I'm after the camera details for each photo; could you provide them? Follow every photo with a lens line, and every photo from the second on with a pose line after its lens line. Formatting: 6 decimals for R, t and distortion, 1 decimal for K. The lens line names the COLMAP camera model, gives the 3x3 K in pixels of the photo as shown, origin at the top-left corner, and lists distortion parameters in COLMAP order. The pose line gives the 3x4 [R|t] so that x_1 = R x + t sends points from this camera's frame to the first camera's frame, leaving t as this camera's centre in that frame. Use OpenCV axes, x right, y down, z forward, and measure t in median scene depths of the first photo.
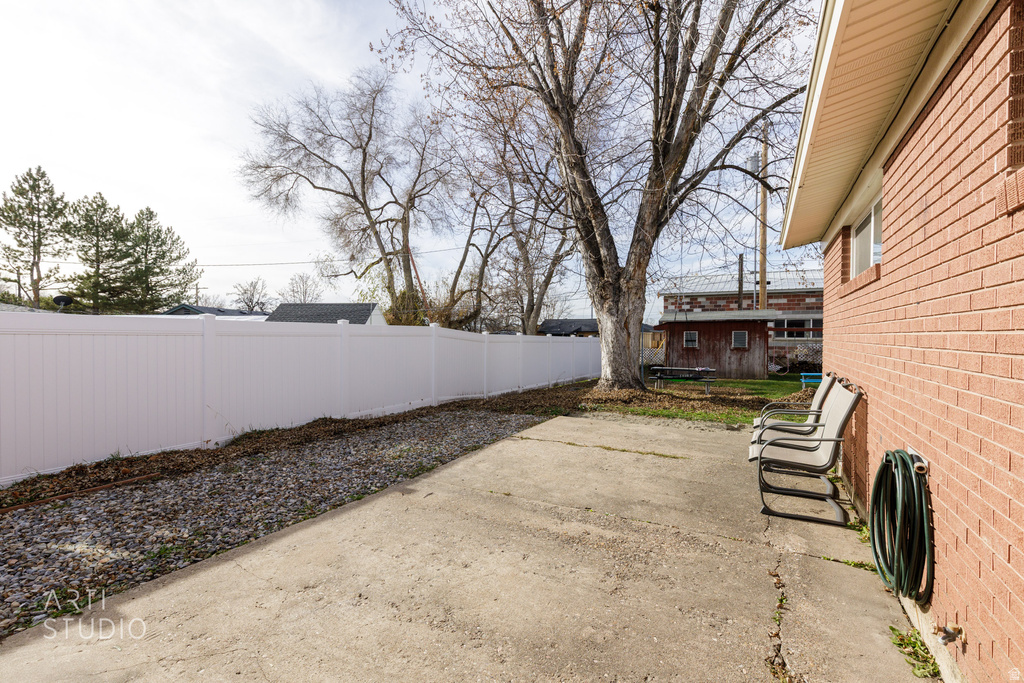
lens RADIAL K [[463.3, 0, 506.7], [0, 463.3, 341.1], [0, 0, 1]] dist [0.010621, -0.001786]
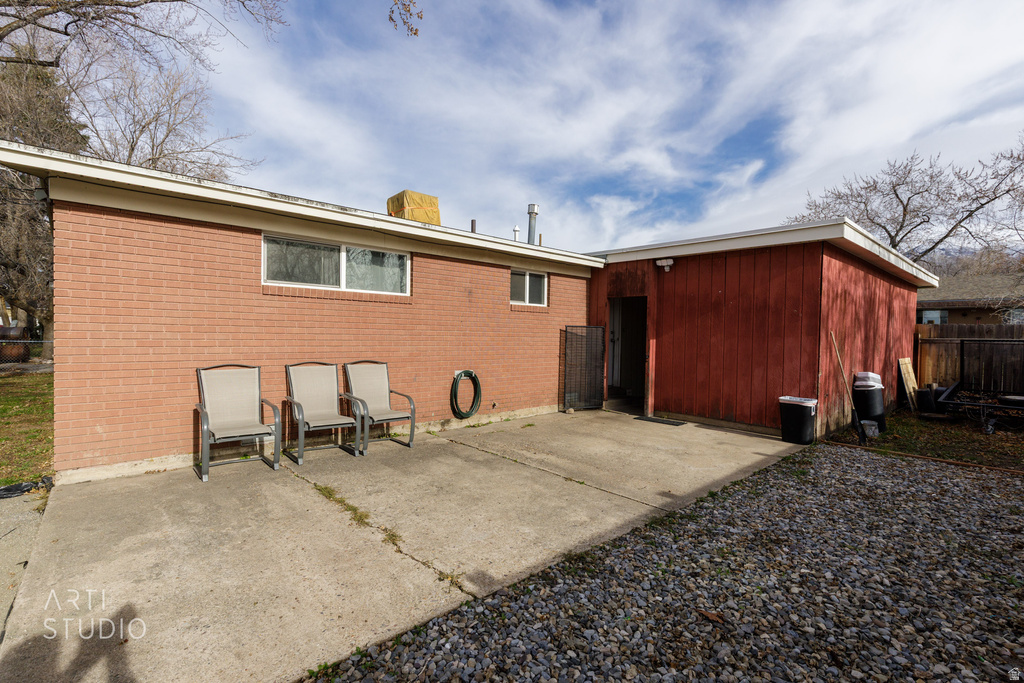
lens RADIAL K [[463.3, 0, 507.3], [0, 463.3, 342.7], [0, 0, 1]] dist [0.010621, -0.001786]
pose [[-0.944335, -0.026566, 0.327911, -0.042297], [-0.018087, 0.999419, 0.028880, -0.004116], [-0.328488, 0.021342, -0.944267, 0.414280]]
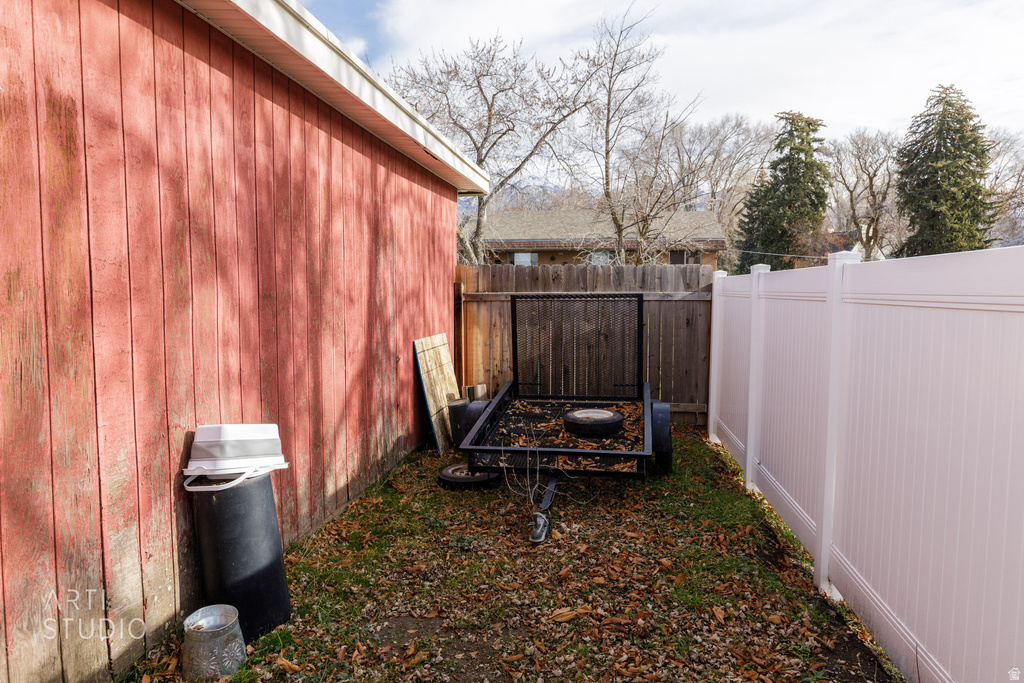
lens RADIAL K [[703.8, 0, 515.8], [0, 703.8, 351.7], [0, 0, 1]] dist [0.001634, -0.000621]
pose [[-0.930081, 0.029462, -0.366172, -0.172506], [-0.004904, 0.995694, 0.092571, -0.005861], [0.367322, 0.087894, -0.925931, 0.180177]]
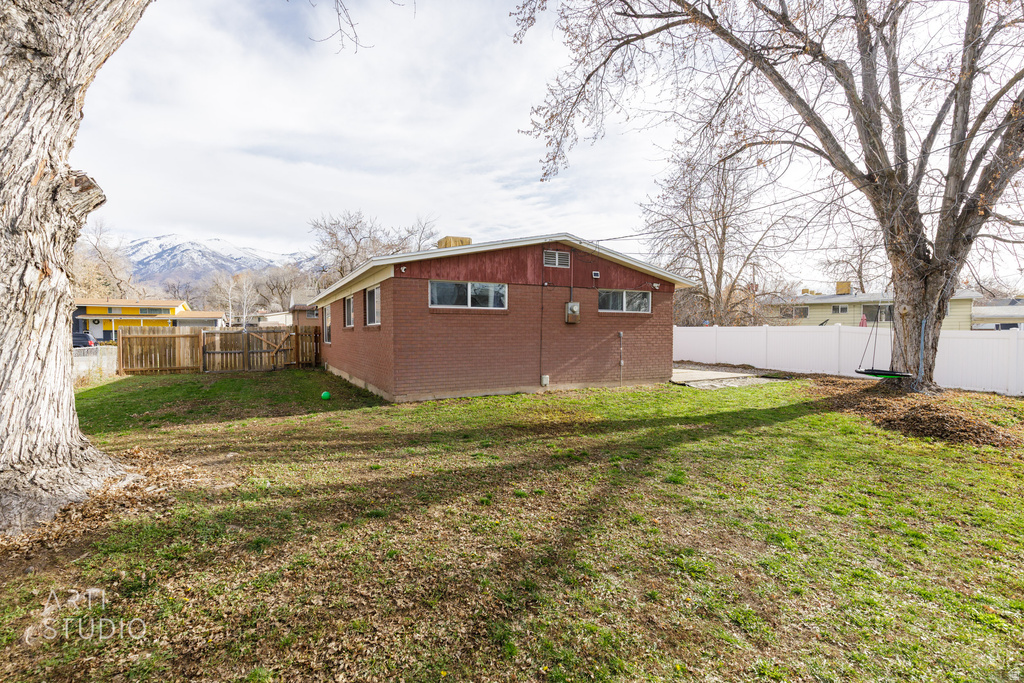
lens RADIAL K [[463.3, 0, 513.7], [0, 463.3, 341.7], [0, 0, 1]] dist [0.010621, -0.001786]
pose [[-0.527755, 0.012433, -0.849306, 0.723946], [-0.013026, 0.999657, 0.022728, -0.001098], [0.849297, 0.023058, -0.527412, 0.437844]]
